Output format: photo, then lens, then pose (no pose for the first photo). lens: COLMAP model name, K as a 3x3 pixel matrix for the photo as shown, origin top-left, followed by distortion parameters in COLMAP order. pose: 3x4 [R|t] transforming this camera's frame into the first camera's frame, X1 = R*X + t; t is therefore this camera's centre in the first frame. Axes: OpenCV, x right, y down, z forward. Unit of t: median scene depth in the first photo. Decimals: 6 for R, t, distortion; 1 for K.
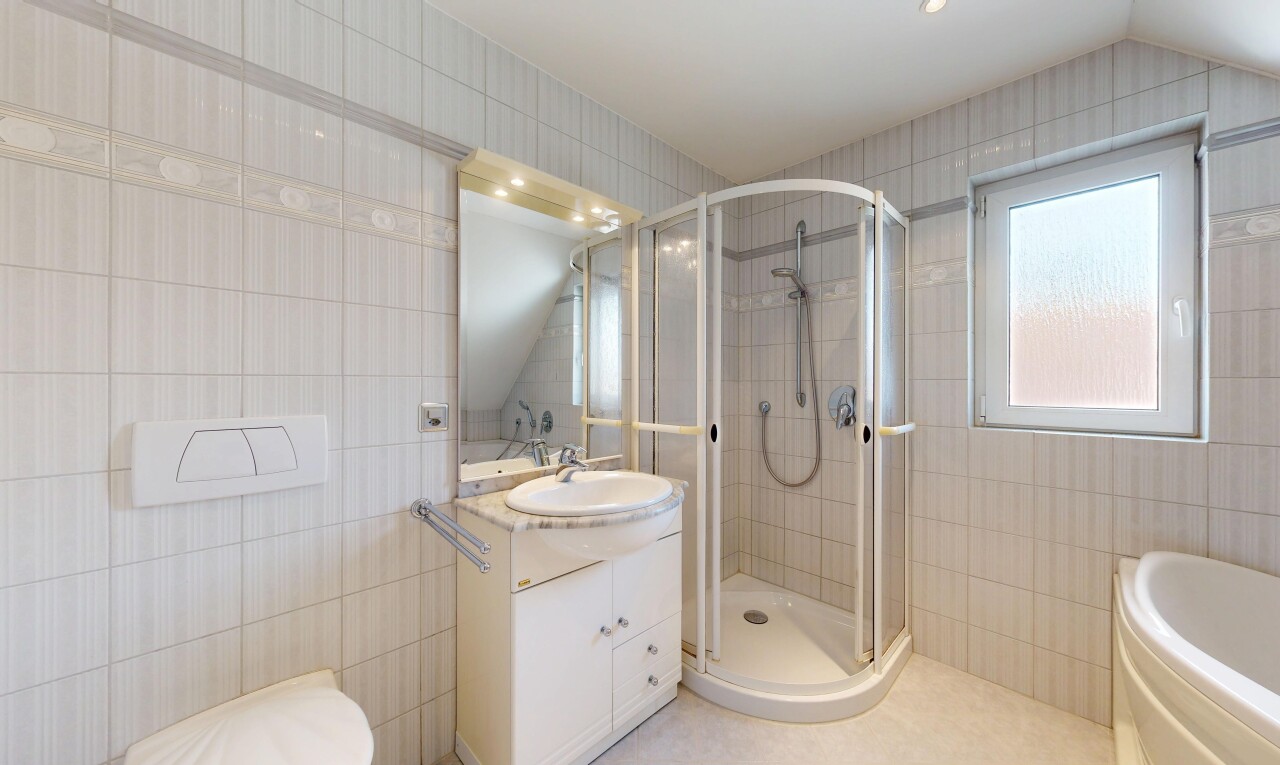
lens RADIAL K [[445.9, 0, 673.8], [0, 445.9, 385.6], [0, 0, 1]] dist [-0.000232, -0.000007]
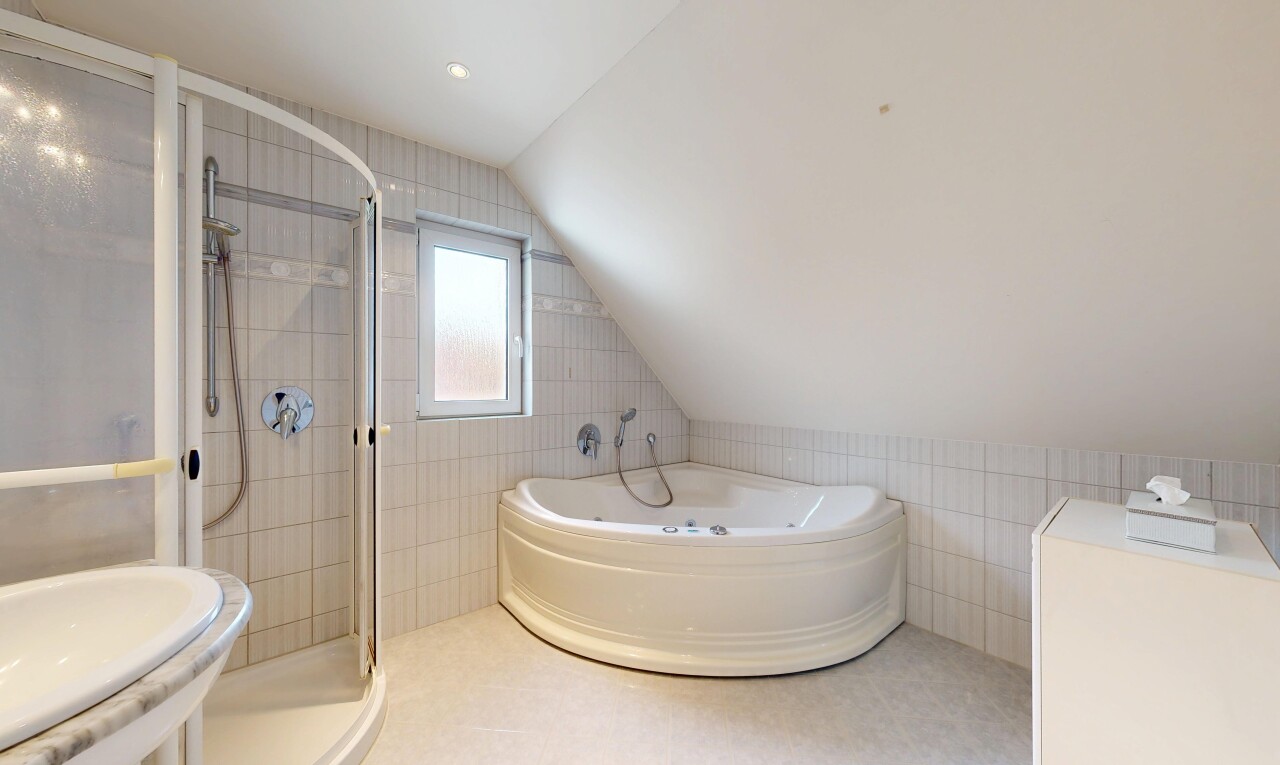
lens RADIAL K [[430.3, 0, 635.6], [0, 430.3, 384.8], [0, 0, 1]] dist [0.000017, 0.000001]
pose [[0.092982, -0.002322, 0.995665, -0.442048], [0.001519, 0.999996, 0.002190, -0.003996], [-0.995667, 0.001309, 0.092986, 0.338139]]
